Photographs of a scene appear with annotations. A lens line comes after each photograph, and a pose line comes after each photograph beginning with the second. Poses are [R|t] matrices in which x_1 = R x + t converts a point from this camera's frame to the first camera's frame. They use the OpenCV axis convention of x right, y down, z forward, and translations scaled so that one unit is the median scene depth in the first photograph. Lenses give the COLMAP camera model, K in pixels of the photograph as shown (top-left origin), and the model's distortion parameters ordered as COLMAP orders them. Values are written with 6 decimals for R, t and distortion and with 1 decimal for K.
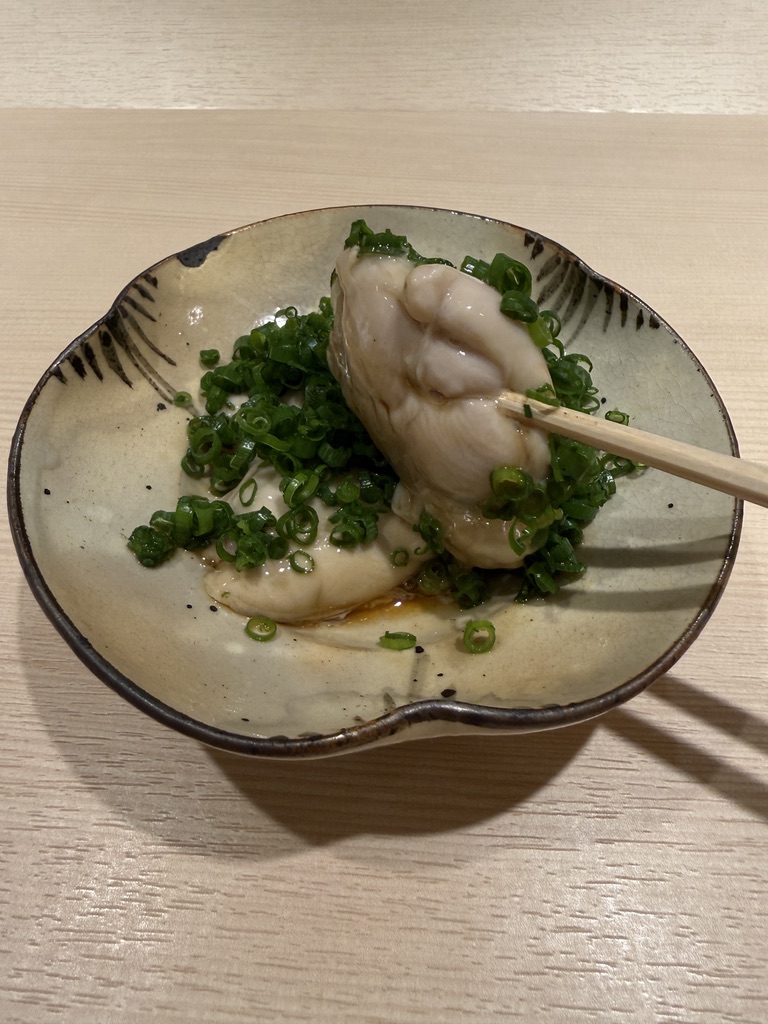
lens RADIAL K [[707.7, 0, 379.7], [0, 707.7, 382.3], [0, 0, 1]] dist [0.003970, 0.012063]
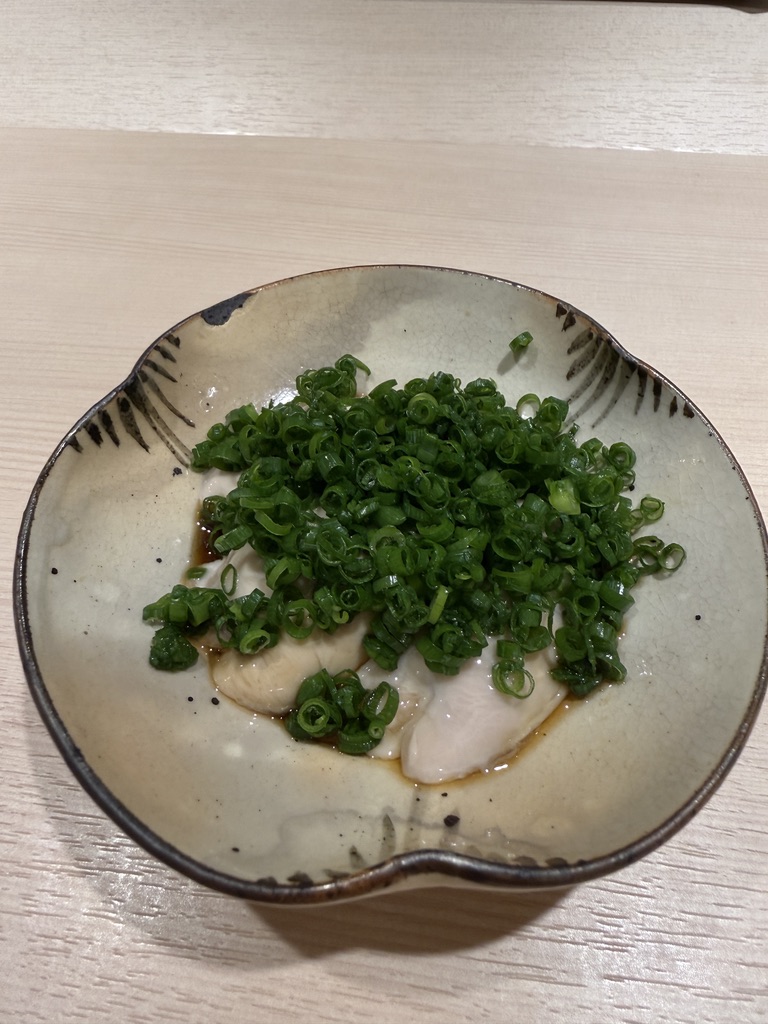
lens RADIAL K [[707.7, 0, 379.7], [0, 707.7, 382.3], [0, 0, 1]] dist [0.003970, 0.012063]
pose [[0.998045, 0.043348, -0.045035, 0.013711], [-0.043701, 0.999021, -0.006891, -0.104963], [0.044692, 0.008846, 0.998962, 0.028220]]
